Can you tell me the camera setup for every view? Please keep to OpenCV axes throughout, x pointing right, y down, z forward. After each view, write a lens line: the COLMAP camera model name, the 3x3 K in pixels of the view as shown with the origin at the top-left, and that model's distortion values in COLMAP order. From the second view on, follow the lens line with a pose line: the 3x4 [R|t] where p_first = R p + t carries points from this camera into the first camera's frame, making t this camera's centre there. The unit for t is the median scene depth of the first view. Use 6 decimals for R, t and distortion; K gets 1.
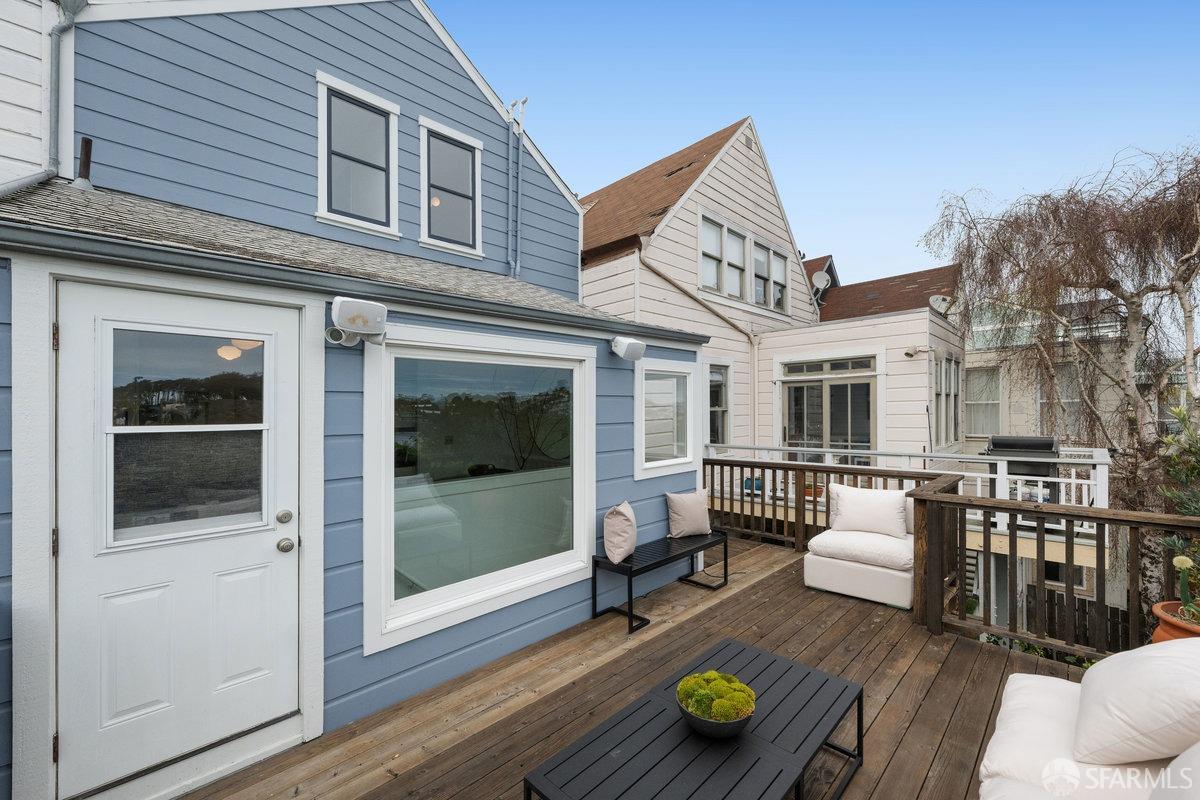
lens RADIAL K [[484.2, 0, 605.1], [0, 484.2, 401.4], [0, 0, 1]] dist [0.000227, 0.000002]
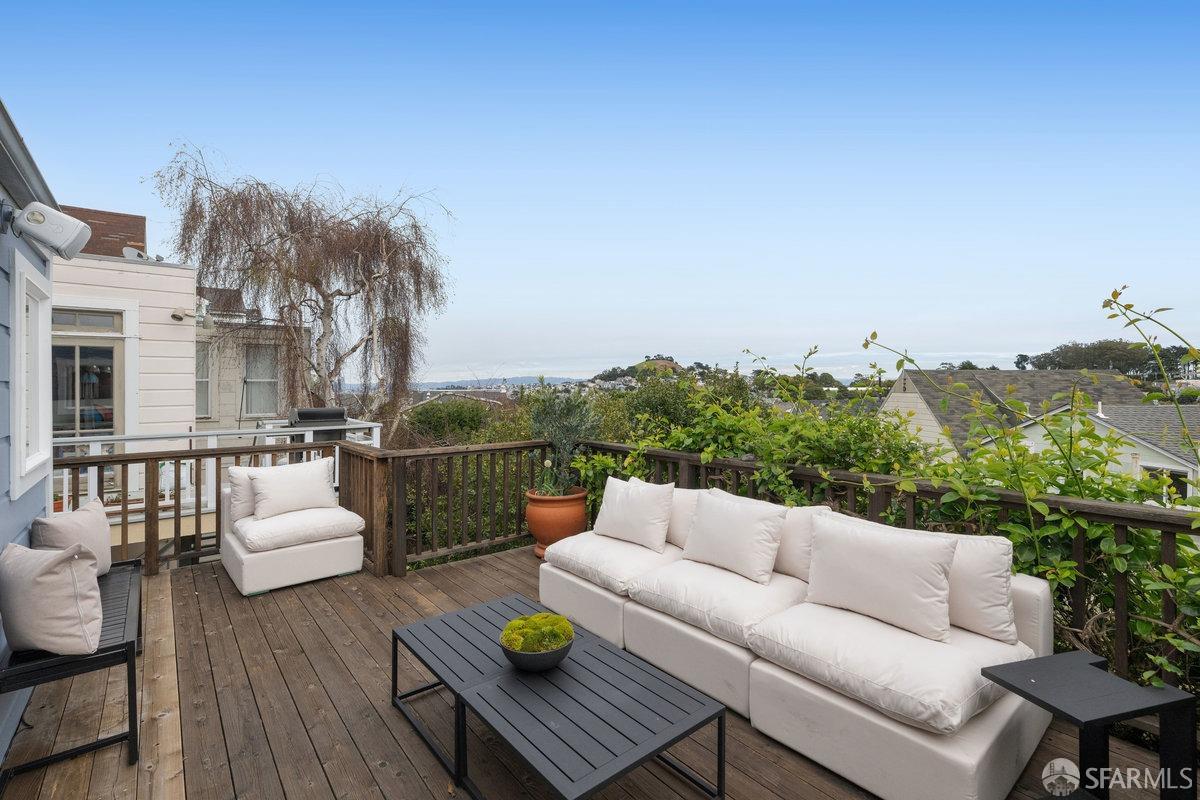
lens RADIAL K [[545.0, 0, 598.2], [0, 545.0, 386.4], [0, 0, 1]] dist [-0.001909, -0.000224]
pose [[0.100551, 0.017860, 0.994772, -0.239287], [-0.016874, 0.999726, -0.016243, 0.026386], [-0.994789, -0.015152, 0.100825, 0.199285]]
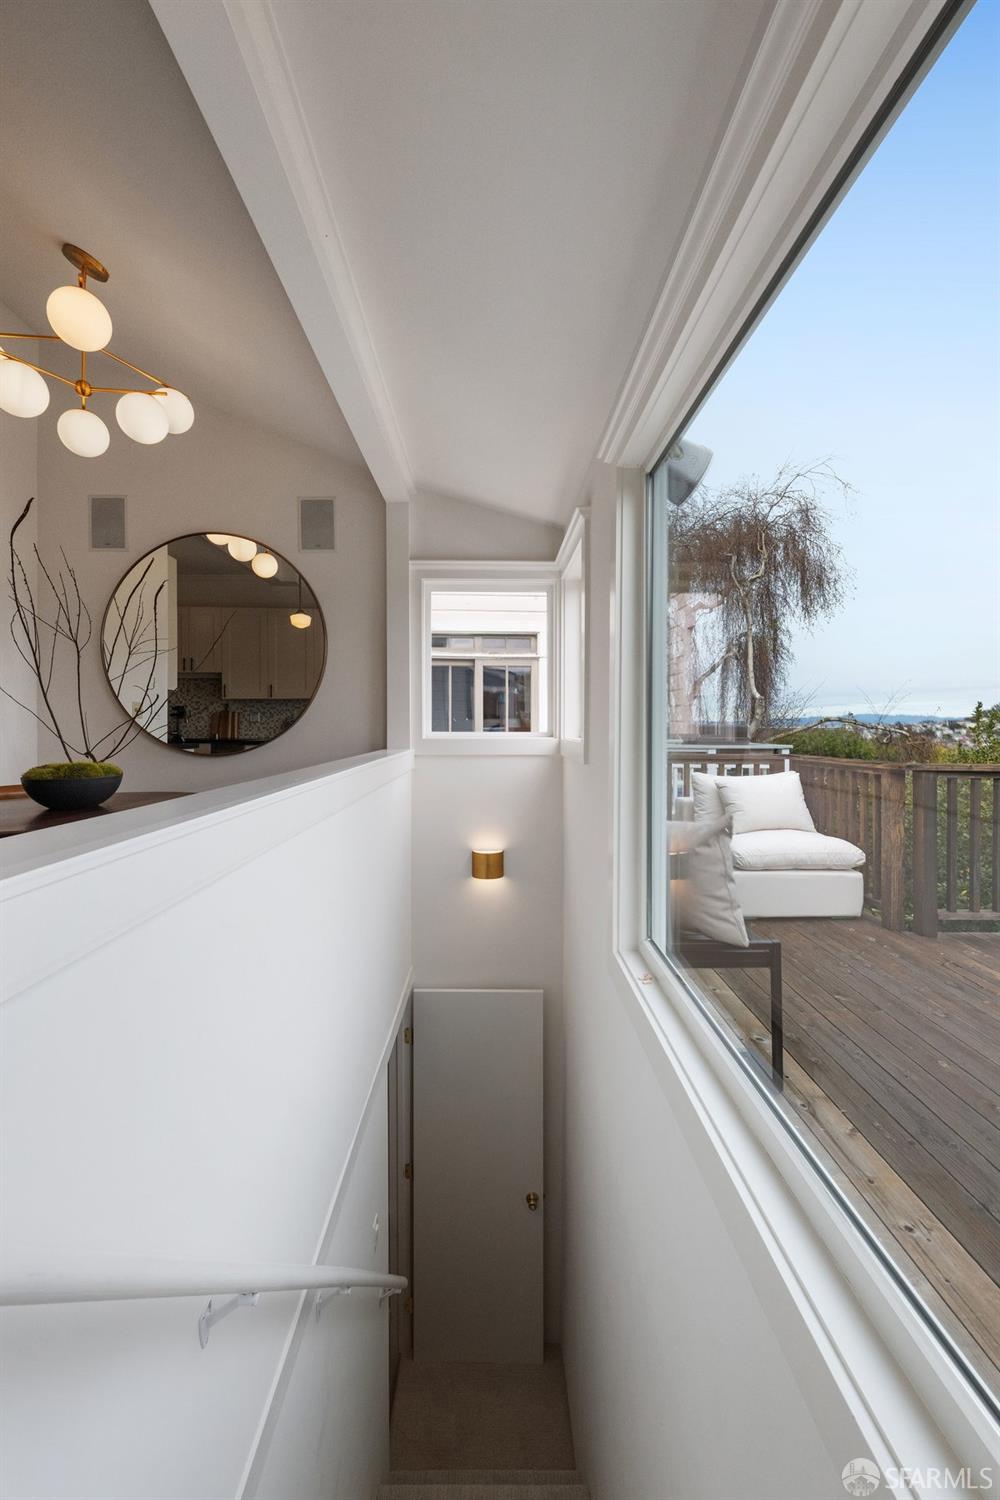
lens RADIAL K [[608.0, 0, 496.6], [0, 608.0, 727.4], [0, 0, 1]] dist [-0.000415, -0.000198]
pose [[0.698989, 0.019693, 0.714861, -0.250212], [-0.032910, 0.999448, 0.004646, 0.069461], [-0.714375, -0.026774, 0.699251, 0.374357]]
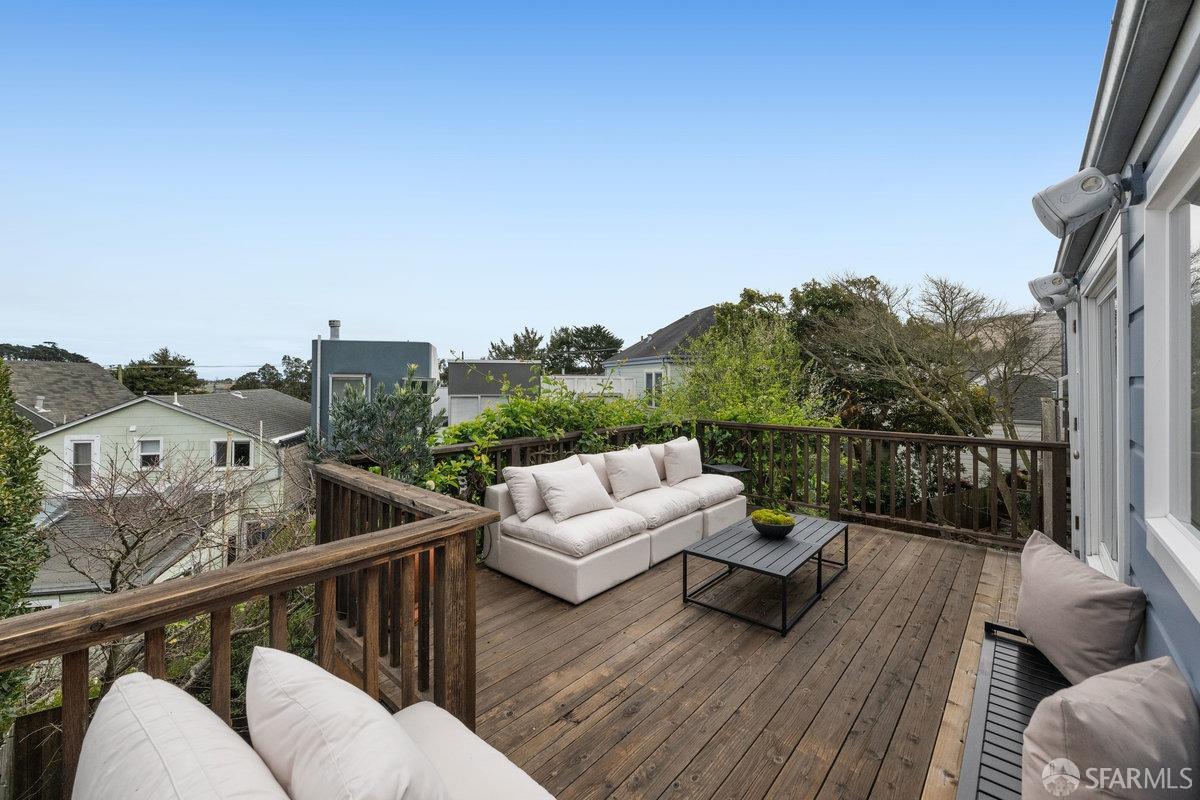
lens RADIAL K [[486.4, 0, 607.8], [0, 486.4, 380.4], [0, 0, 1]] dist [-0.000415, -0.000198]
pose [[-0.997326, 0.014849, -0.071559, 0.253174], [0.015982, 0.999755, -0.015294, 0.029412], [0.071315, -0.016397, -0.997319, 0.726958]]
